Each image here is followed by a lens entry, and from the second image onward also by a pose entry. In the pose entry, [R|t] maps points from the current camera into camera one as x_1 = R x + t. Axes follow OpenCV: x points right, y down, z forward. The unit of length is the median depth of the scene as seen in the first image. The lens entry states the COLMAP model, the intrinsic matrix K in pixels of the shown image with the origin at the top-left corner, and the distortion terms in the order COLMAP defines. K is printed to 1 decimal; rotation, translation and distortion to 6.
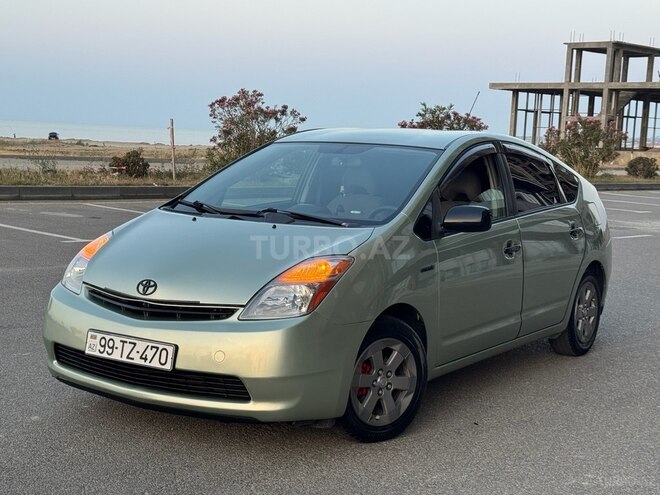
lens RADIAL K [[1068.1, 0, 323.4], [0, 1068.1, 246.6], [0, 0, 1]] dist [0.137874, 0.015299]
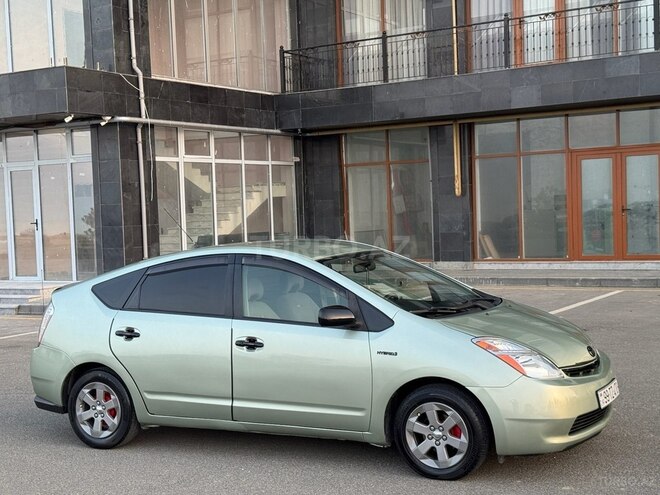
lens RADIAL K [[1034.7, 0, 330.0], [0, 1034.7, 247.5], [0, 0, 1]] dist [0.160182, -0.135222]
pose [[-0.115764, -0.079634, 0.990079, -1.342687], [0.129014, 0.987132, 0.094482, -0.248572], [-0.984863, 0.138671, -0.104001, 1.302666]]
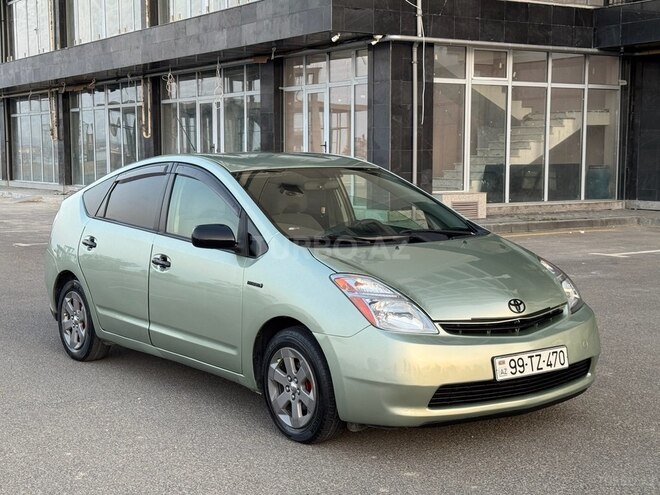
lens RADIAL K [[1034.7, 0, 330.0], [0, 1034.7, 247.5], [0, 0, 1]] dist [0.160182, -0.135222]
pose [[0.326031, -0.131347, 0.936190, -1.080417], [0.109464, 0.988885, 0.100620, -0.133216], [-0.939000, 0.069674, 0.336785, 0.717290]]
